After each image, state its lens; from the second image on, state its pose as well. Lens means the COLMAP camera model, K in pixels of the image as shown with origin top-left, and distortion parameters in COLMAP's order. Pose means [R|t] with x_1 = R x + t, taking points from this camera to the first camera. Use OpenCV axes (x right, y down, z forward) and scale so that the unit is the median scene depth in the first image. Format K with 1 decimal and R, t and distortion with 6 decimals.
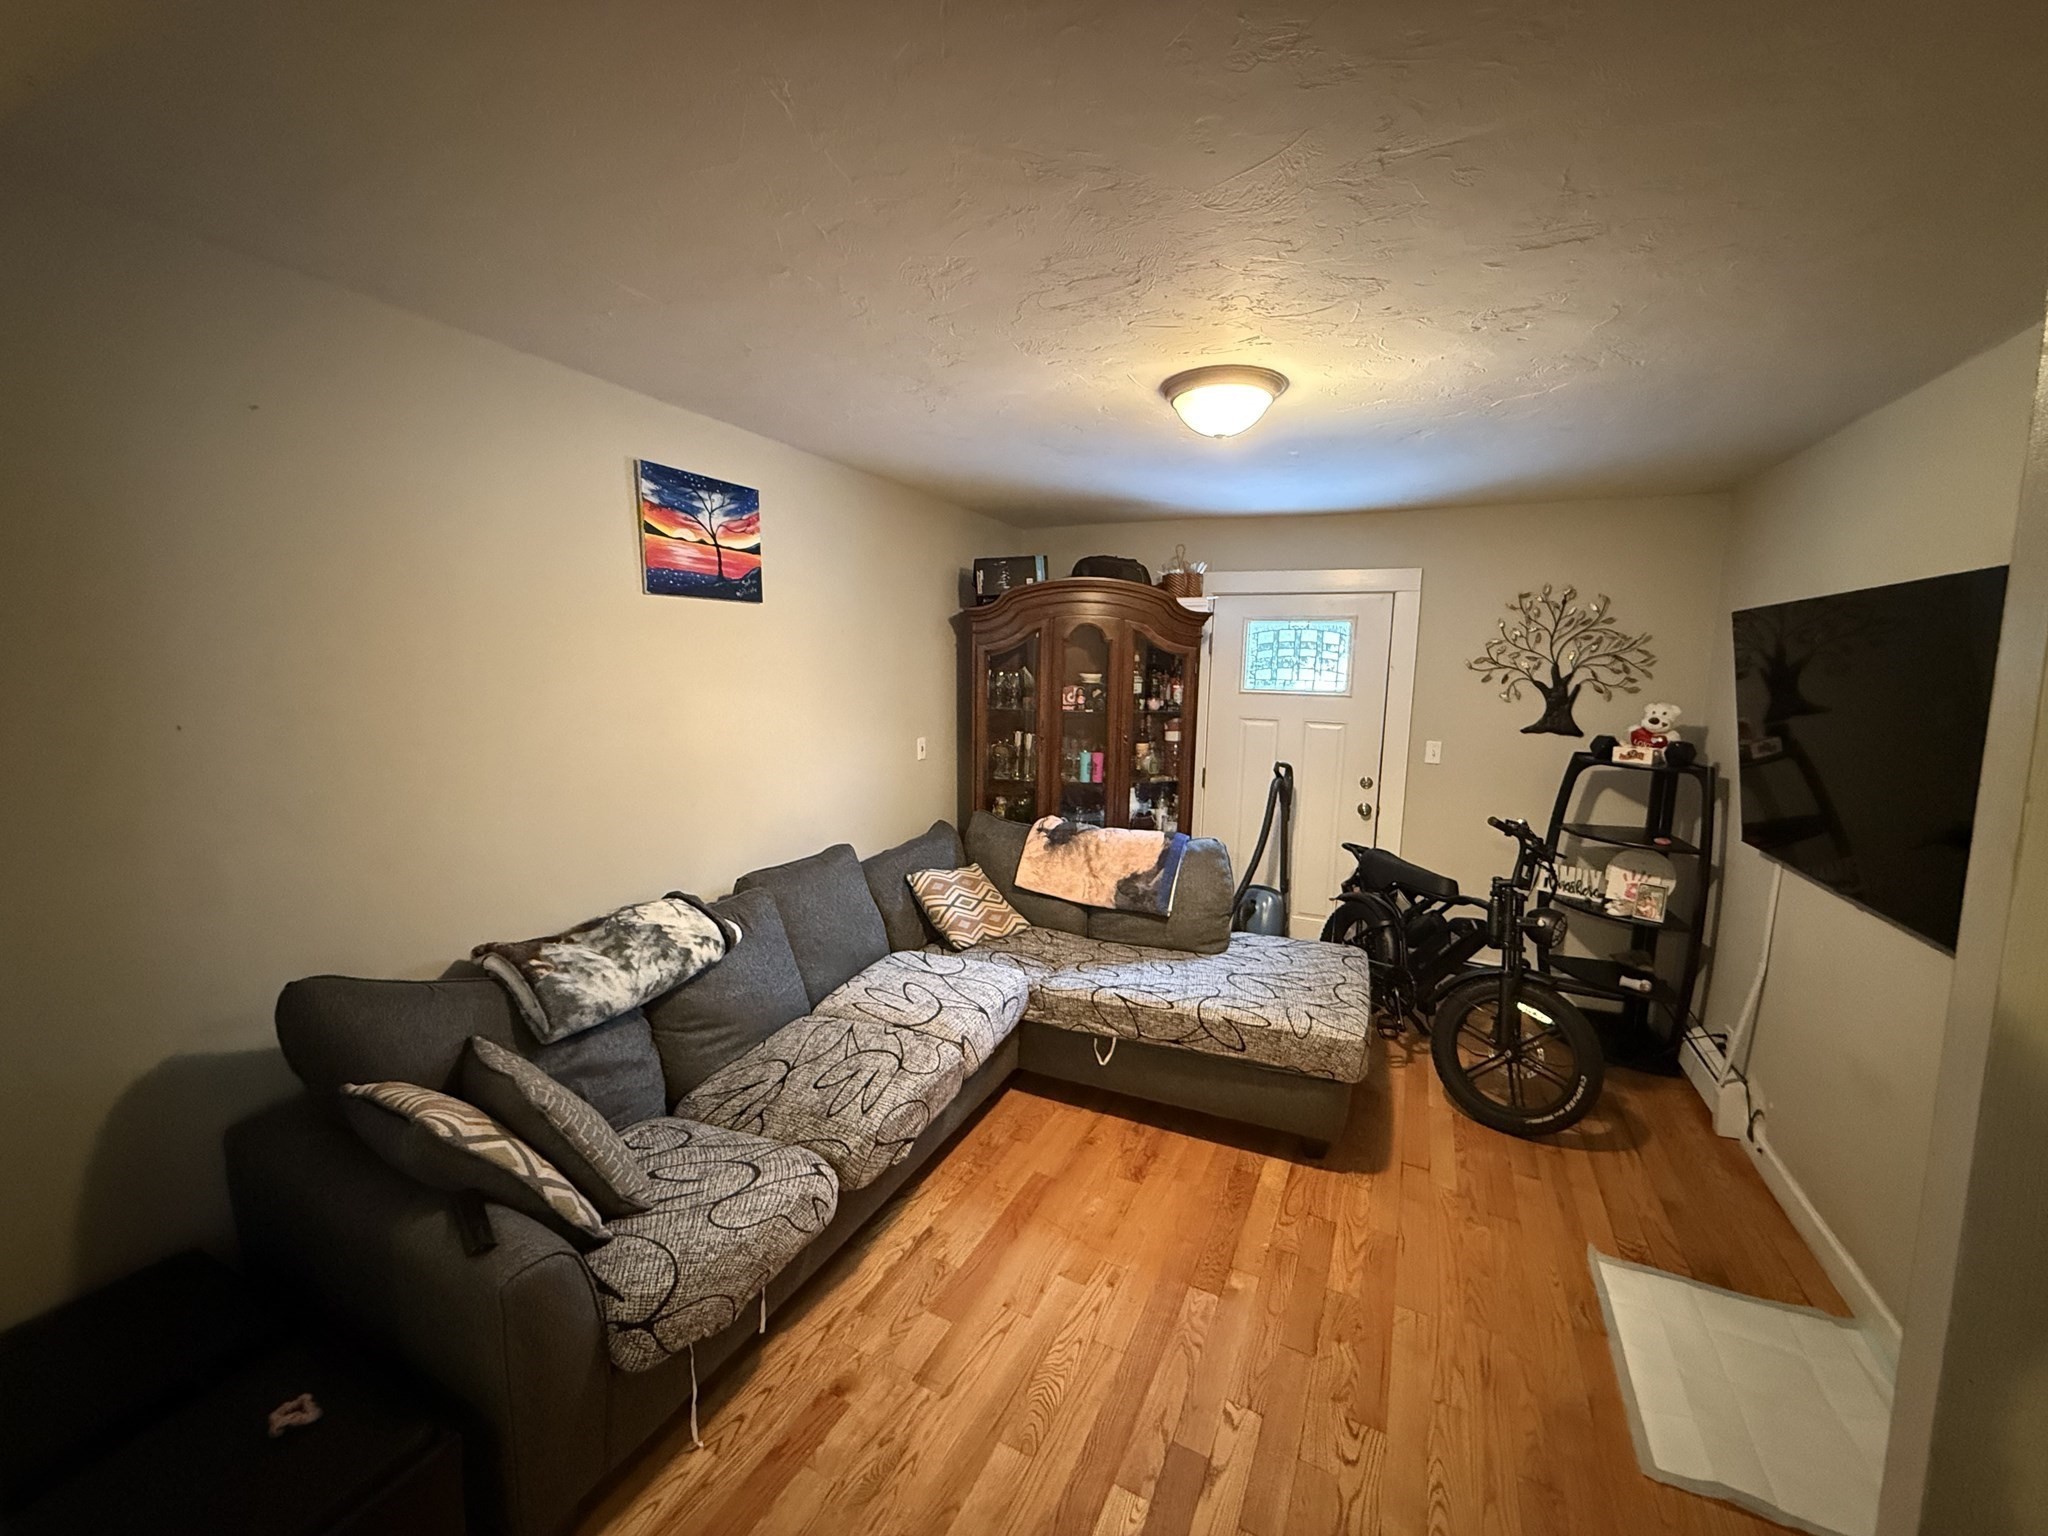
lens RADIAL K [[813.5, 0, 1029.8], [0, 813.5, 768.7], [0, 0, 1]] dist [0.000180, -0.000281]
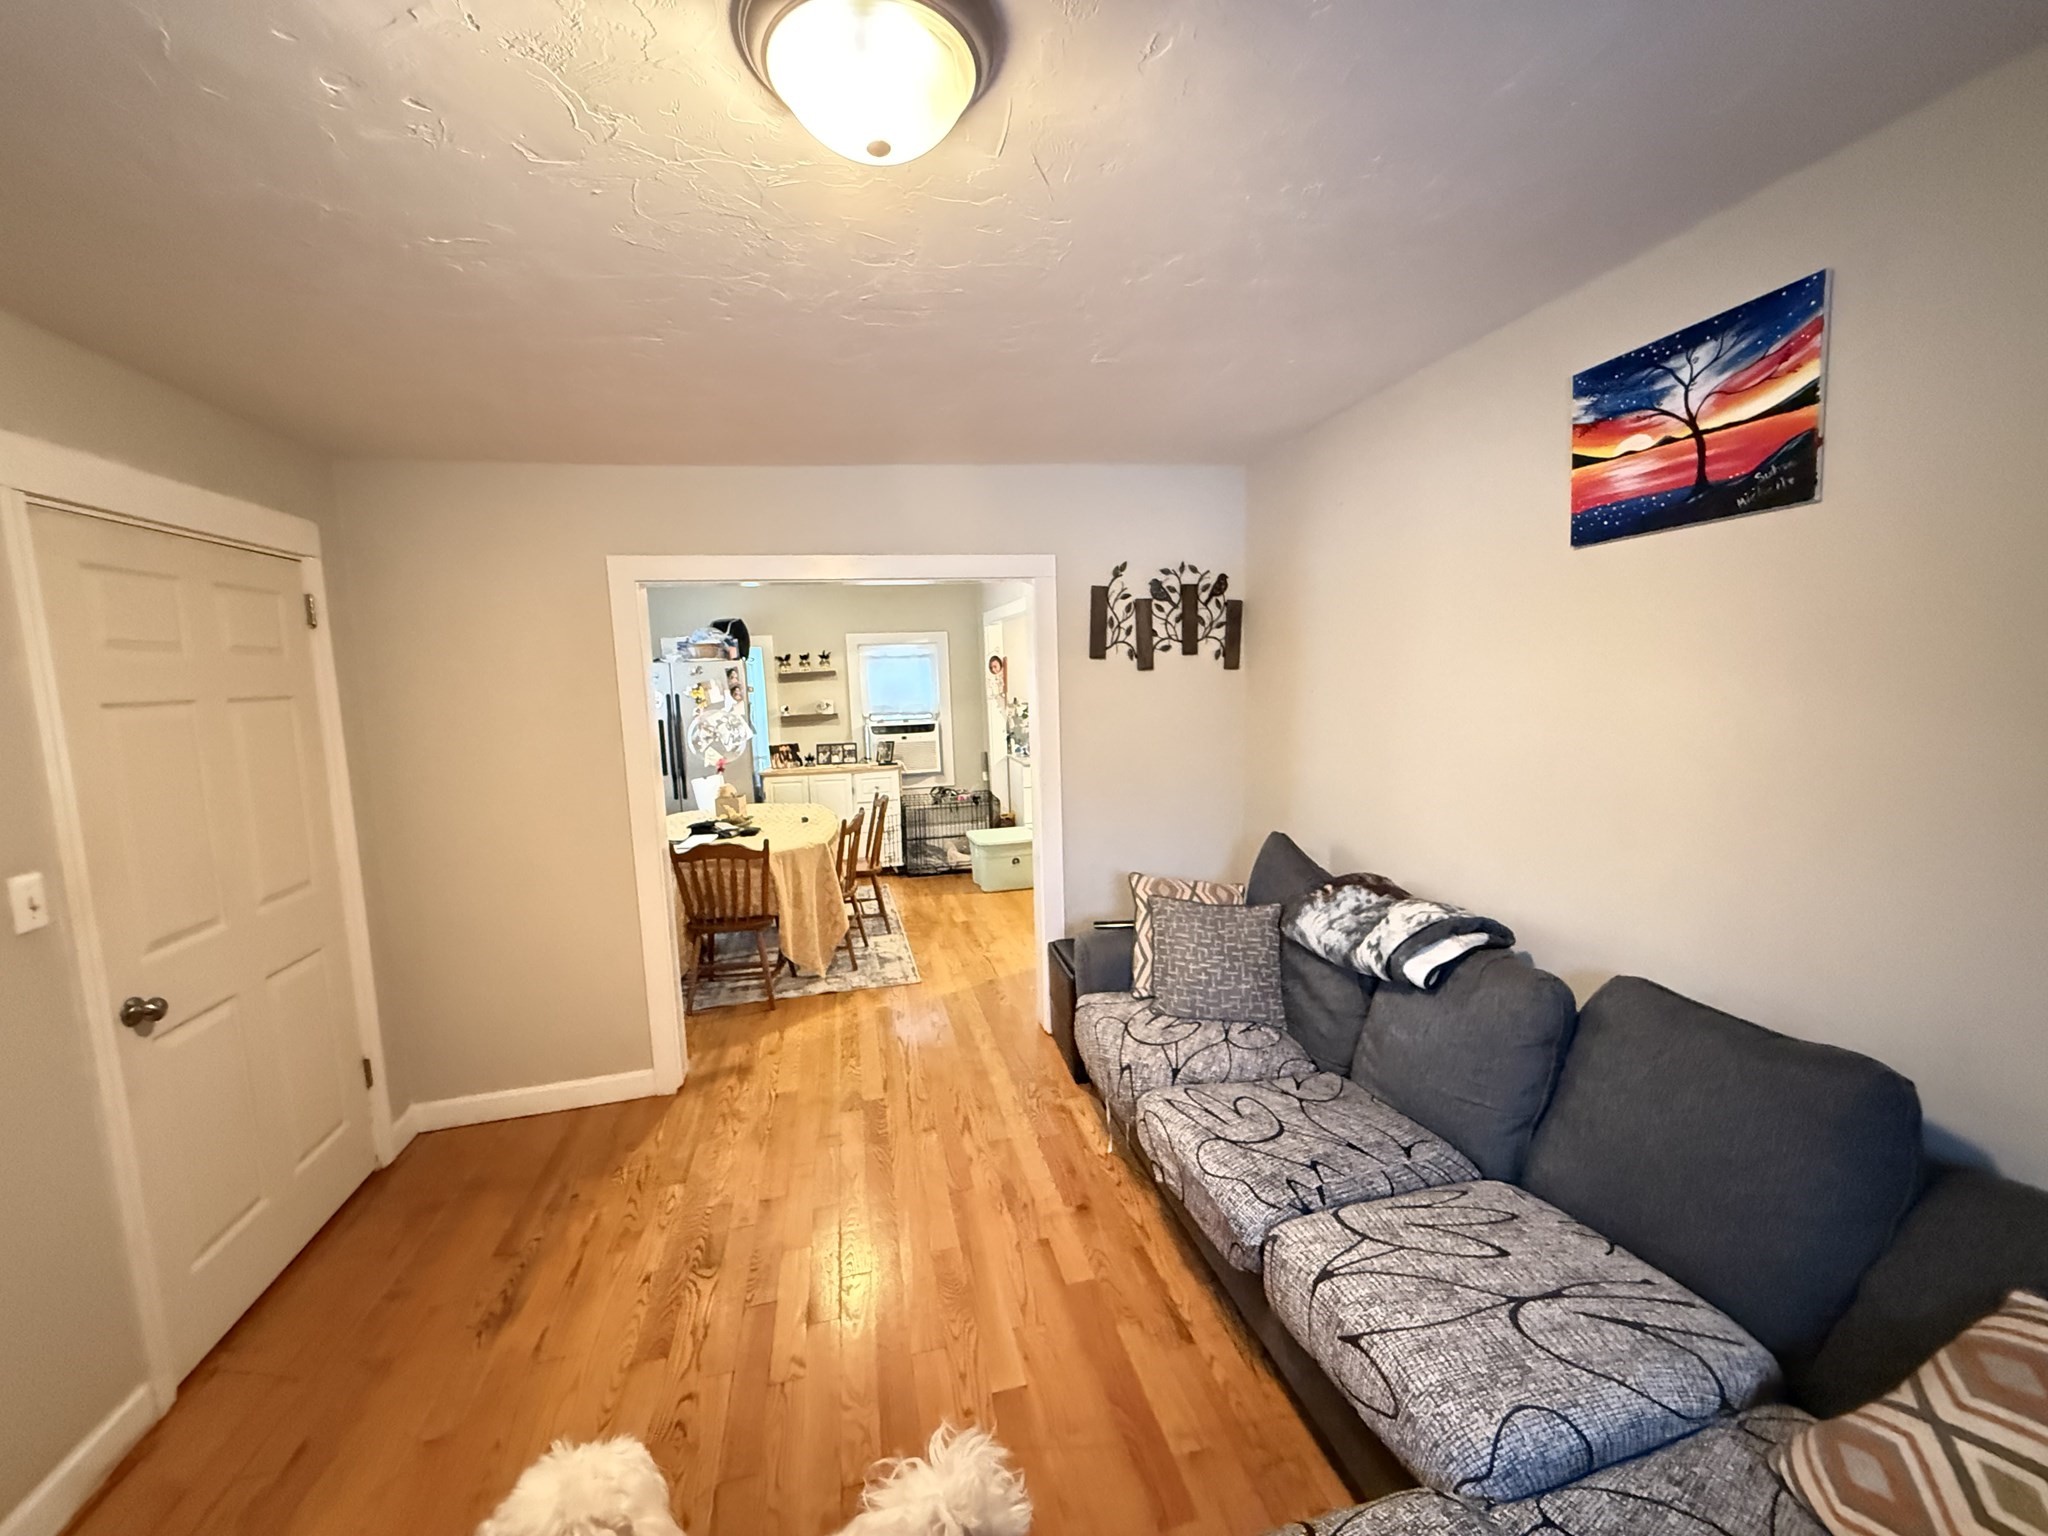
lens RADIAL K [[813.5, 0, 1012.6], [0, 813.5, 758.0], [0, 0, 1]] dist [0.000180, -0.000281]
pose [[-0.788614, 0.077237, -0.610019, 0.368146], [-0.050174, 0.980688, 0.189032, -0.118814], [0.612839, 0.179680, -0.769509, 1.108481]]
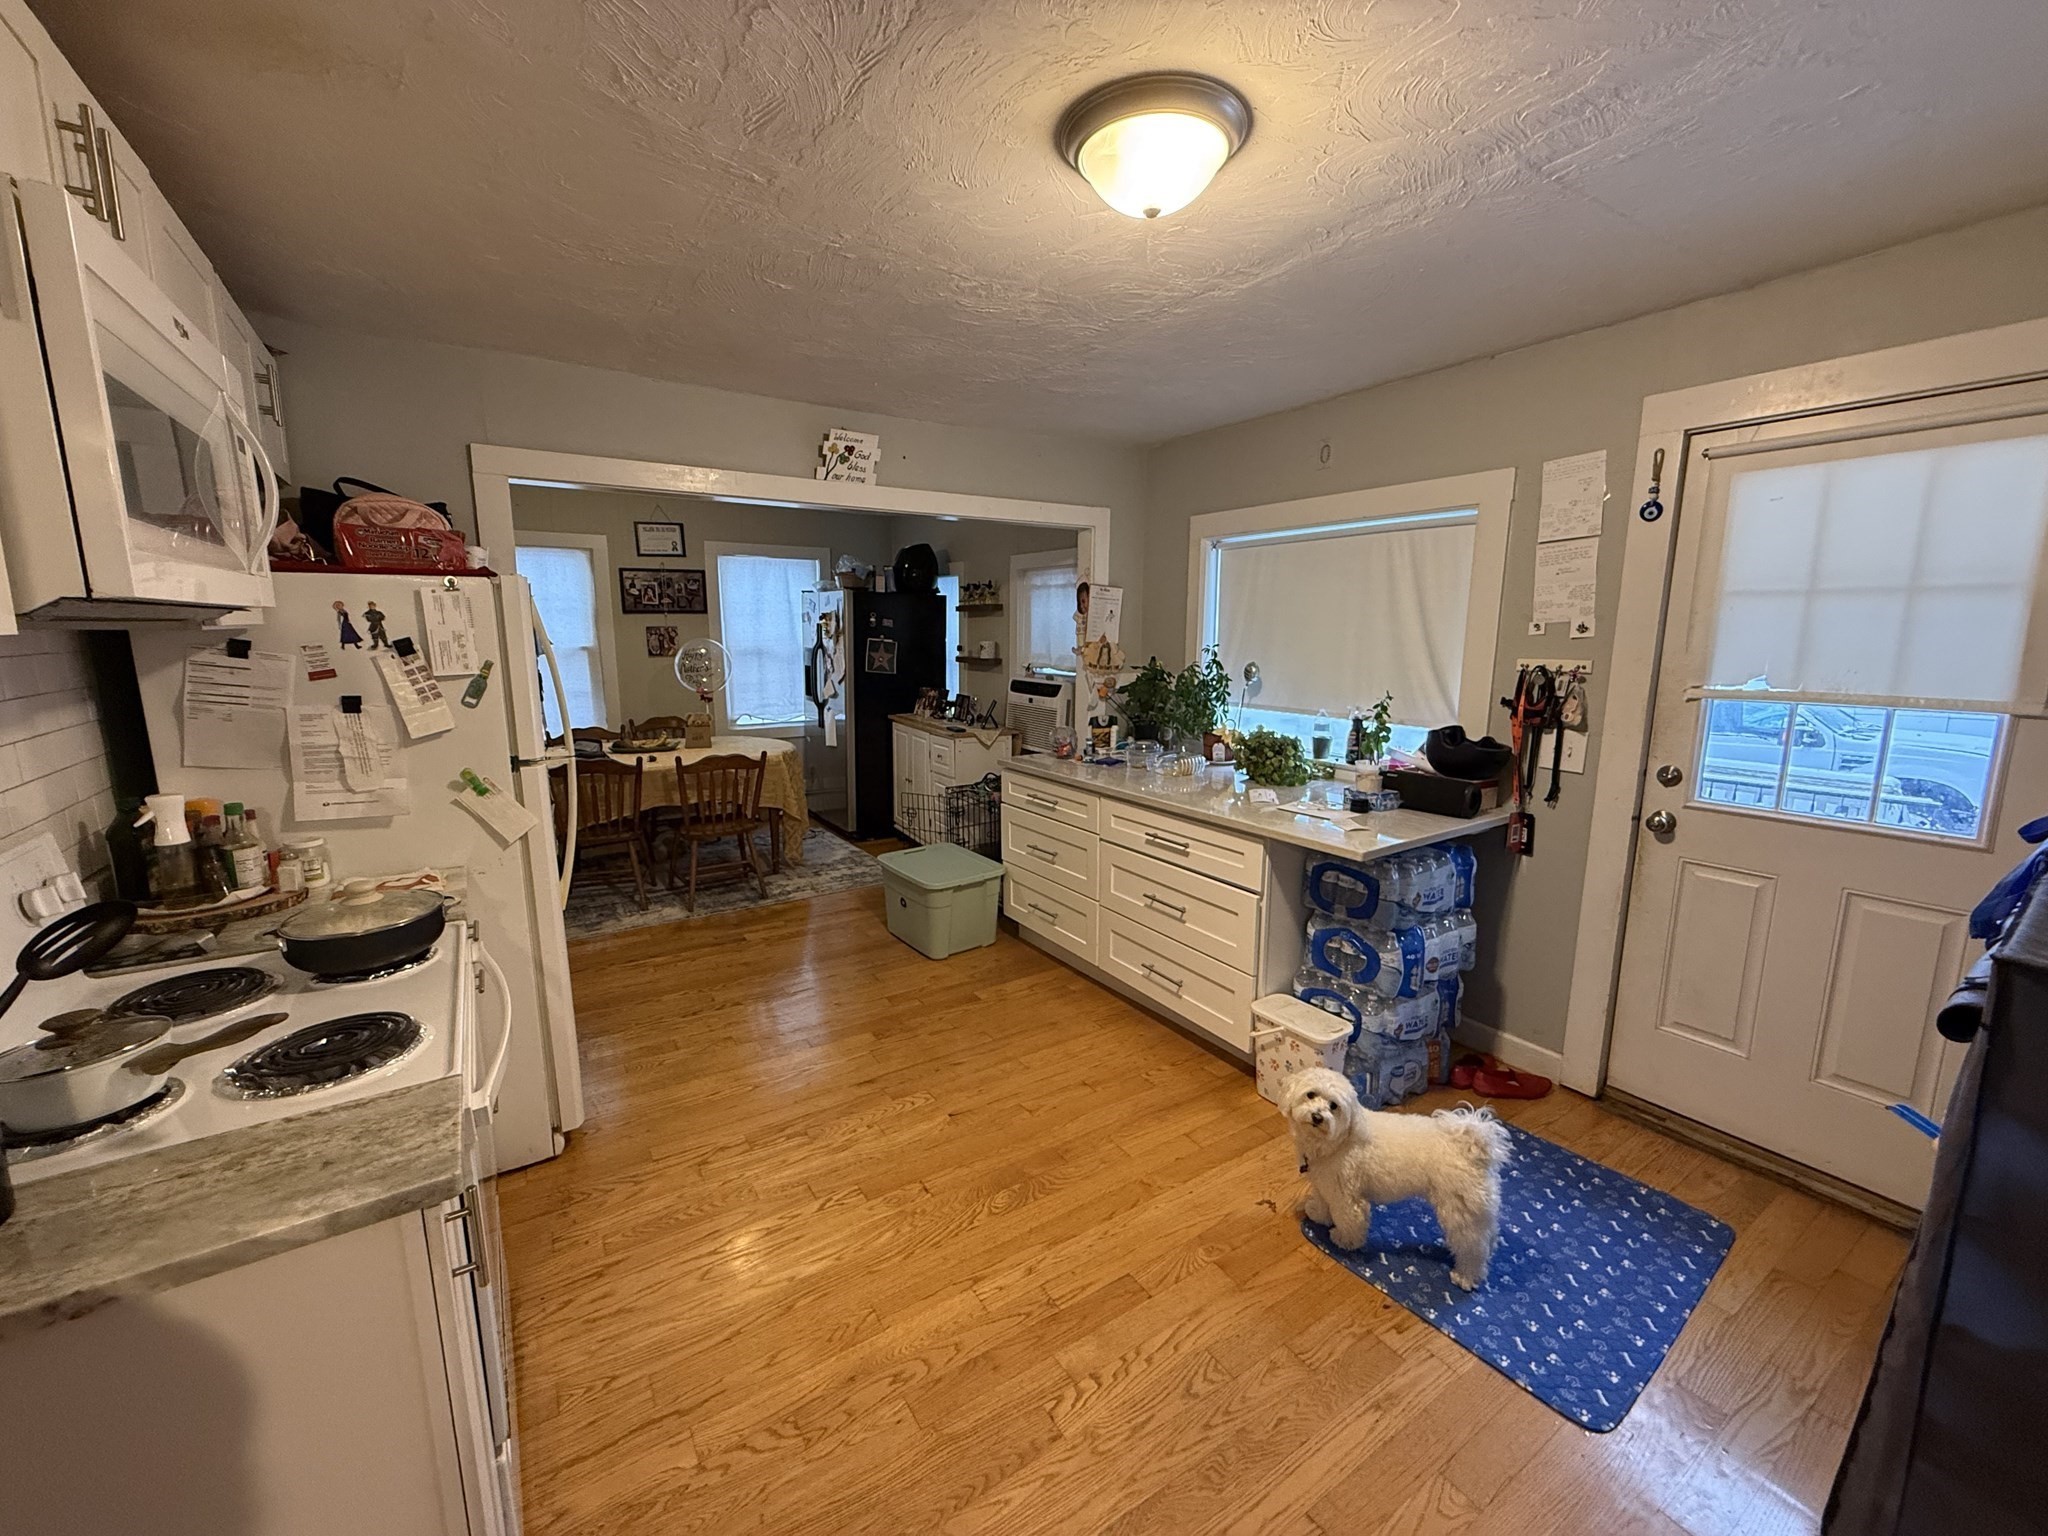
lens RADIAL K [[813.5, 0, 1023.4], [0, 813.5, 766.6], [0, 0, 1]] dist [0.000180, -0.000281]
pose [[-0.855768, -0.113057, 0.504855, -1.630952], [0.038721, 0.959098, 0.280414, -0.059520], [-0.515908, 0.259518, -0.816388, 0.529403]]
